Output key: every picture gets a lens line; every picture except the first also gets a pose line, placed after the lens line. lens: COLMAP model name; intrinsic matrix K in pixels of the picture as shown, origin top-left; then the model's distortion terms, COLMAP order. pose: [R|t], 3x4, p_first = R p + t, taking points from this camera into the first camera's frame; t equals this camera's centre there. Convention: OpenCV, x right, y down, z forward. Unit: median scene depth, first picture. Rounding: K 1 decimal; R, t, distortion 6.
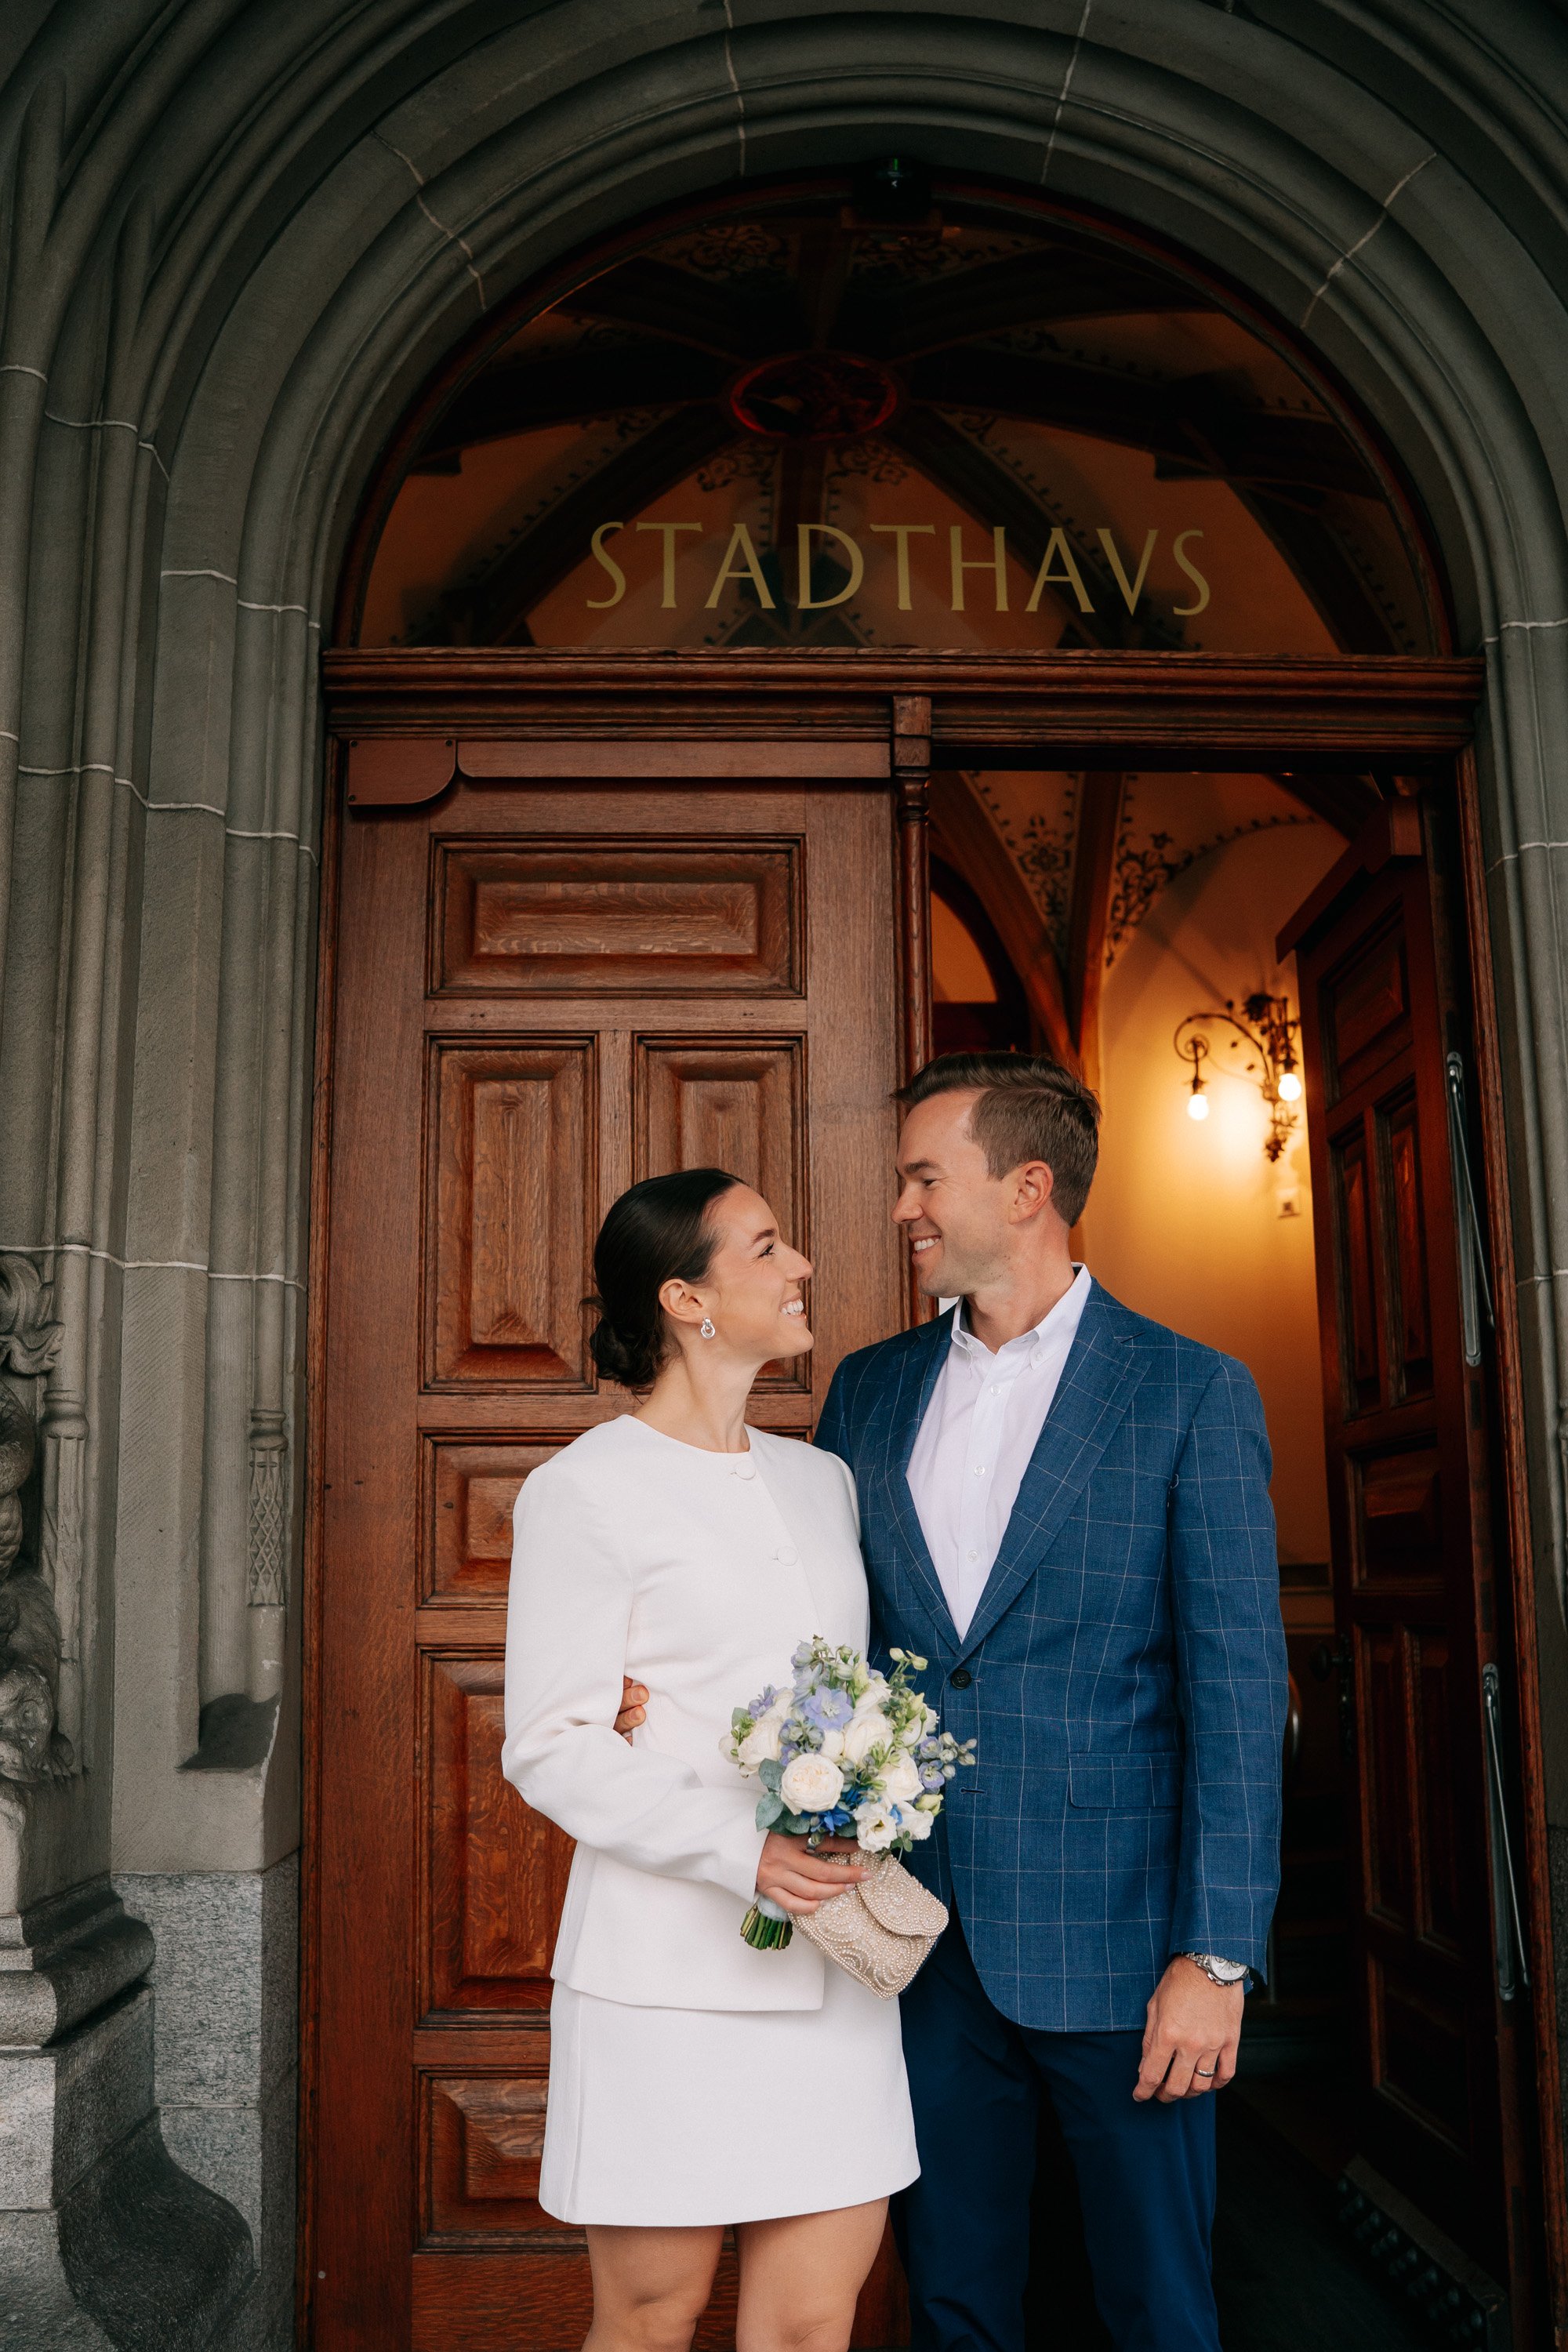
lens RADIAL K [[2370.8, 0, 793.6], [0, 2370.8, 1205.3], [0, 0, 1]] dist [-0.204651, 0.252996]
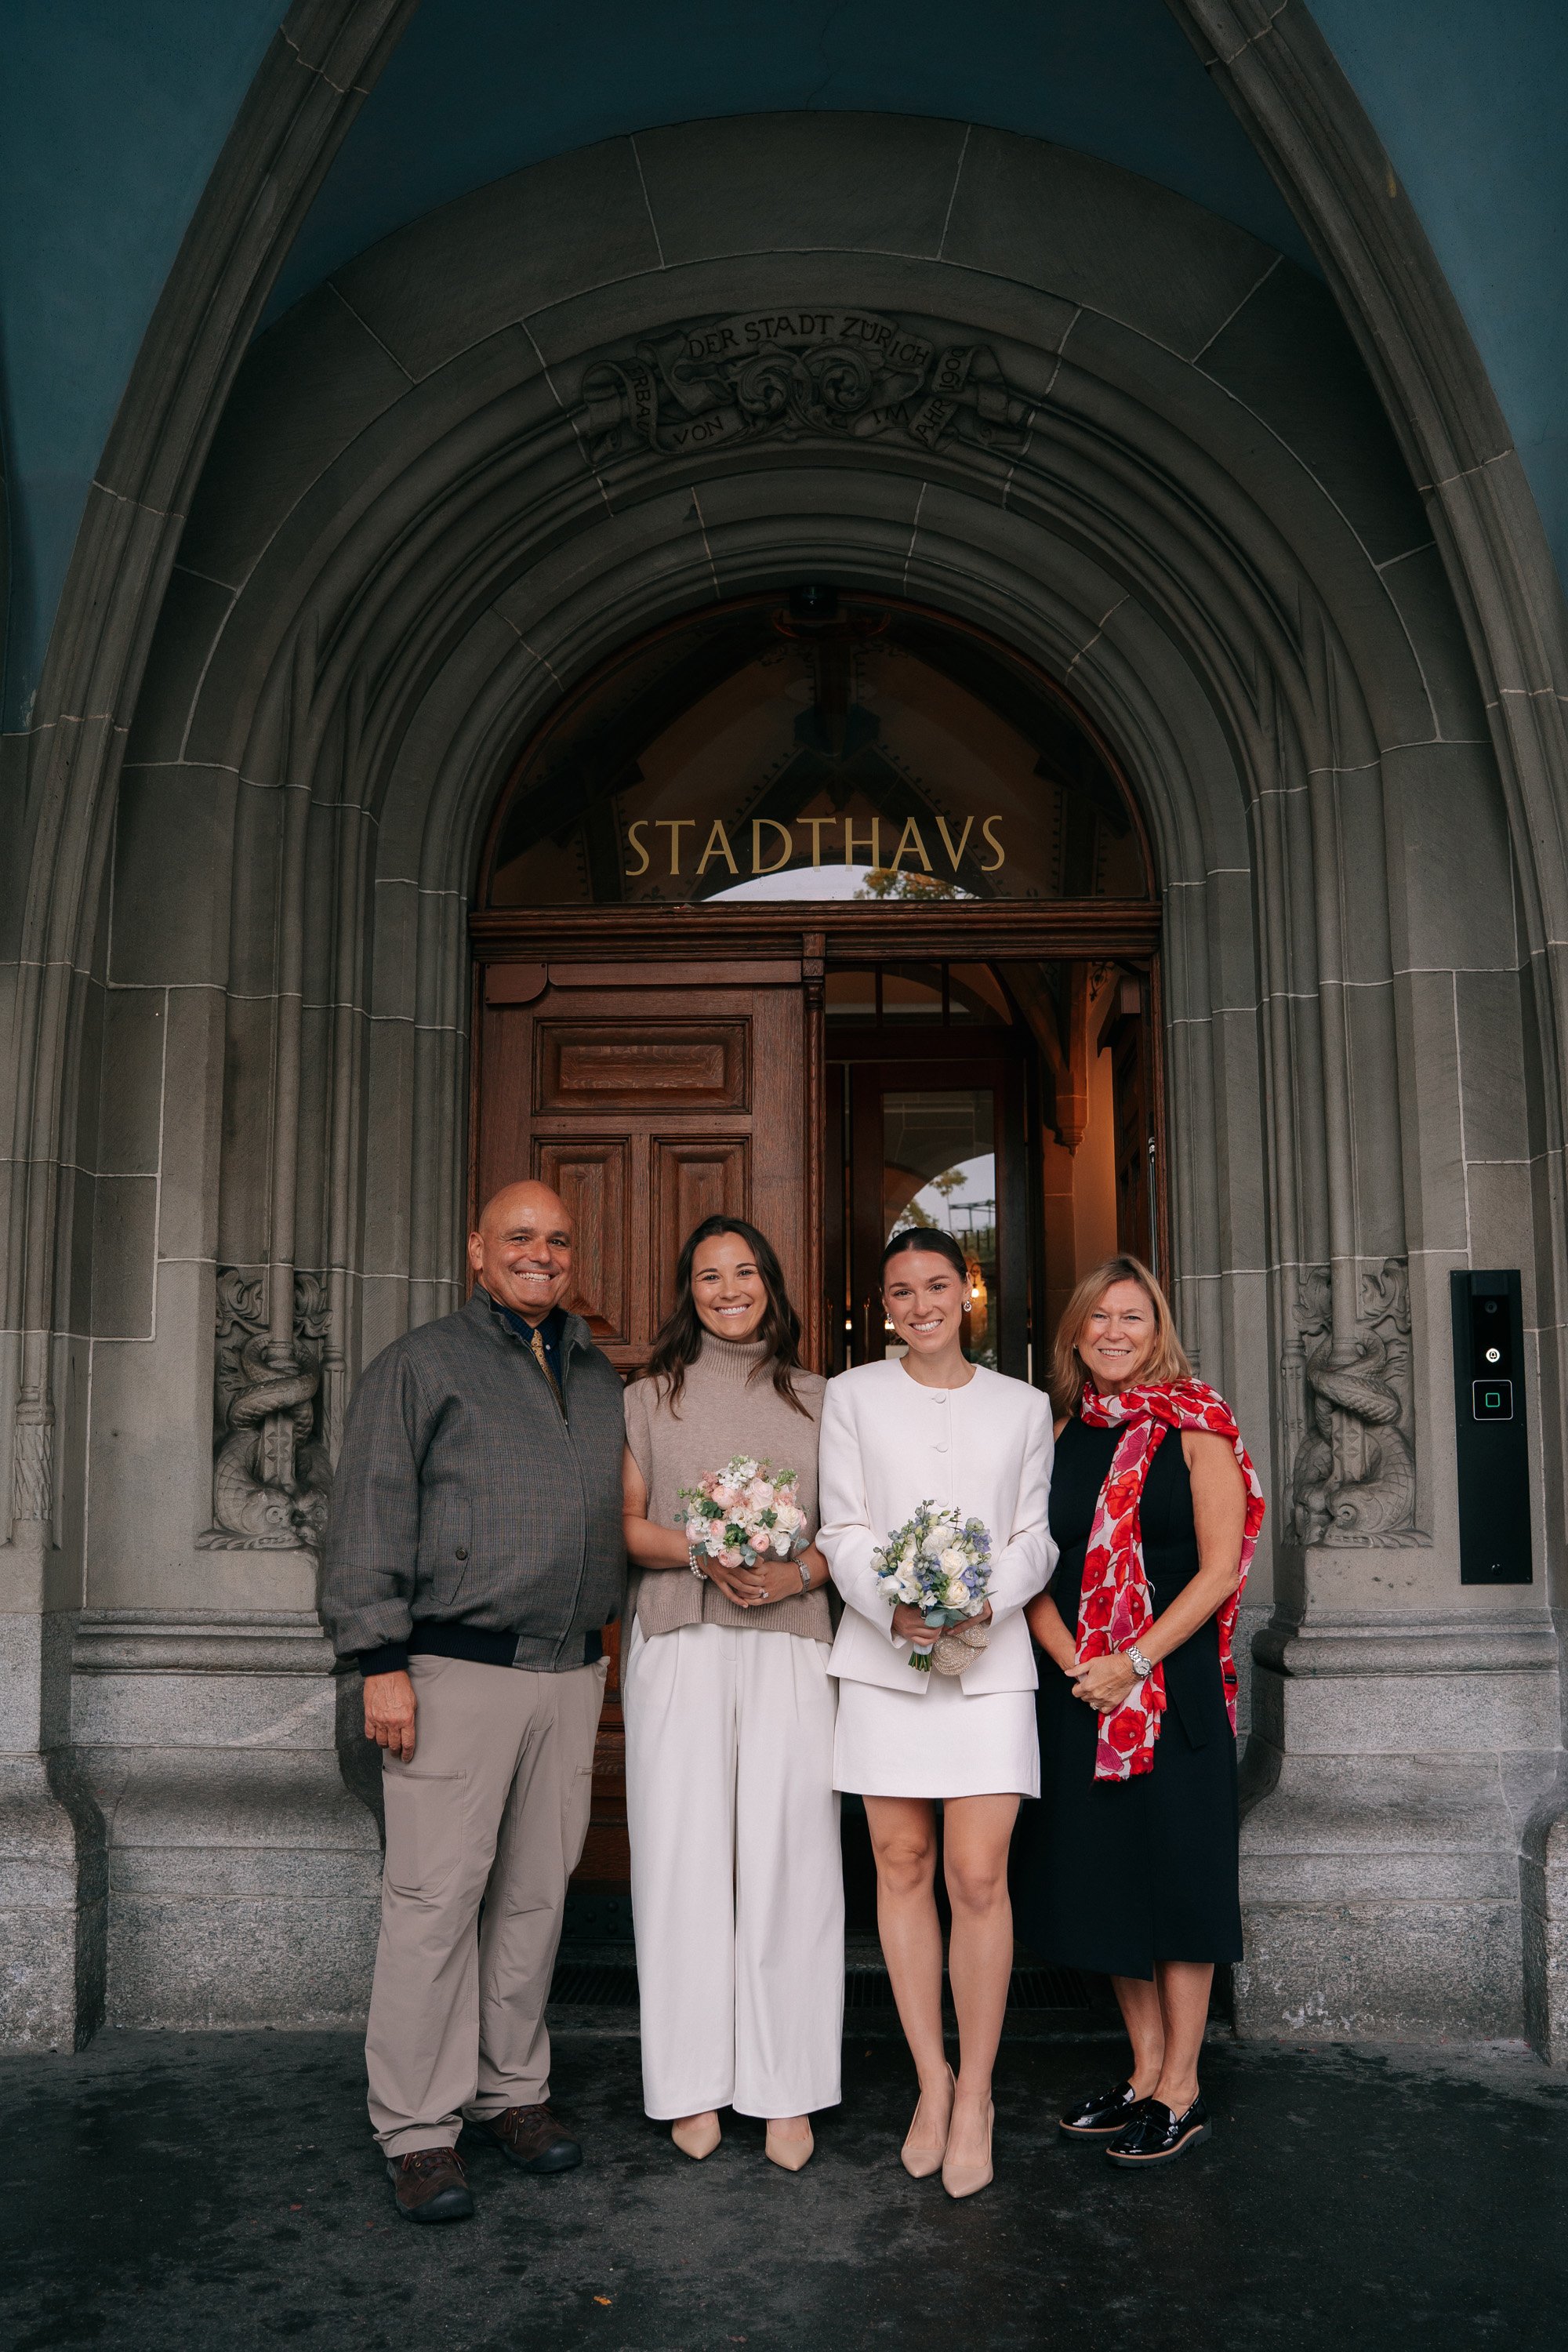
lens RADIAL K [[2370.8, 0, 793.6], [0, 2370.8, 1205.3], [0, 0, 1]] dist [-0.204651, 0.252996]
pose [[0.996399, -0.003055, -0.084730, 0.182257], [0.006100, 0.999344, 0.035704, -0.083041], [0.084566, -0.036093, 0.995764, -0.714234]]
